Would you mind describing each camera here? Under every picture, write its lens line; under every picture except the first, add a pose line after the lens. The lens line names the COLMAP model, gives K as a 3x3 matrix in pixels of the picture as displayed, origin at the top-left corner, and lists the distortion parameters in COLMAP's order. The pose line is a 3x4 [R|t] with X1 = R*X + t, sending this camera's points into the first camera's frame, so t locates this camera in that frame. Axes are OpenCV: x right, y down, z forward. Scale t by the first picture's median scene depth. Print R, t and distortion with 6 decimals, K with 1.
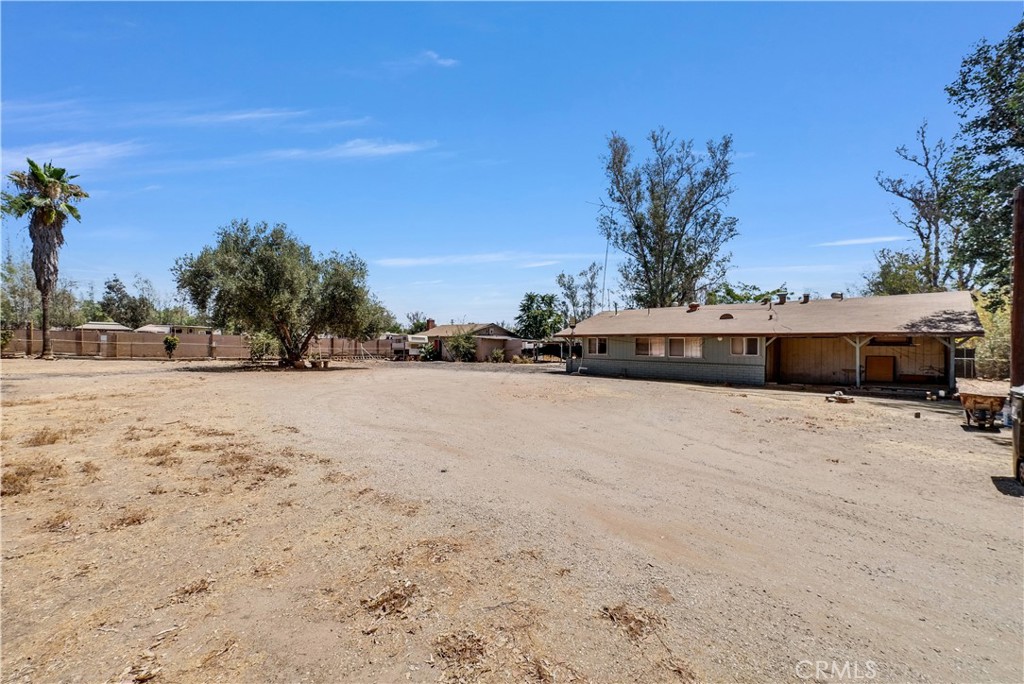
lens RADIAL K [[416.8, 0, 511.1], [0, 416.8, 341.2], [0, 0, 1]] dist [0.003177, -0.000089]
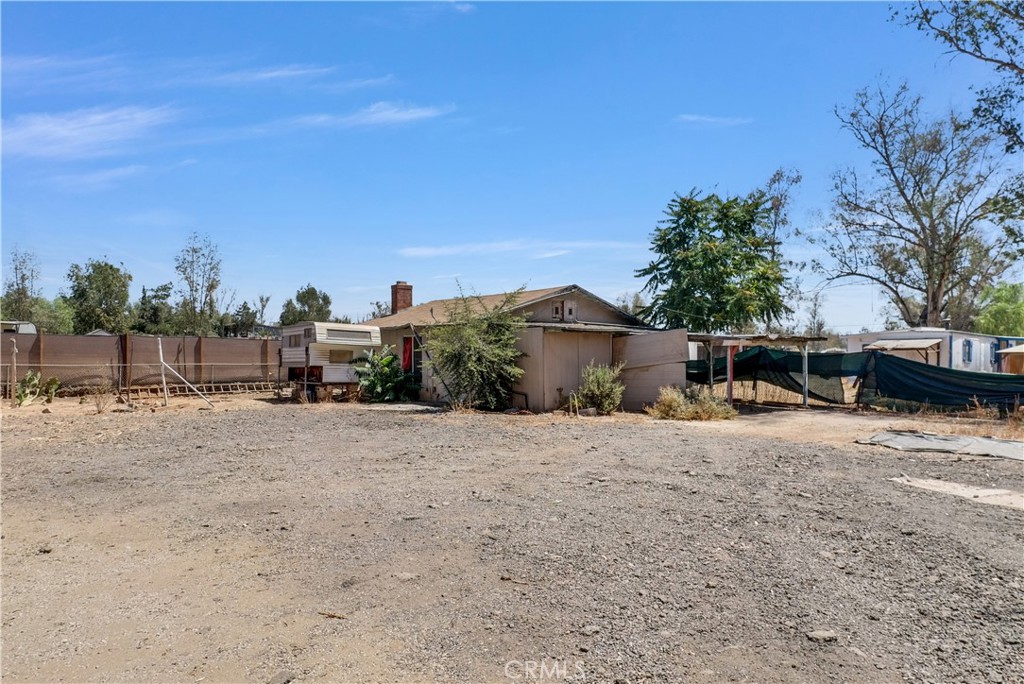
lens RADIAL K [[416.8, 0, 511.1], [0, 416.8, 346.8], [0, 0, 1]] dist [0.003177, -0.000089]
pose [[0.992400, -0.009427, -0.122696, -0.055265], [0.008198, 0.999911, -0.010517, 0.008648], [0.122784, 0.009431, 0.992389, 0.681903]]
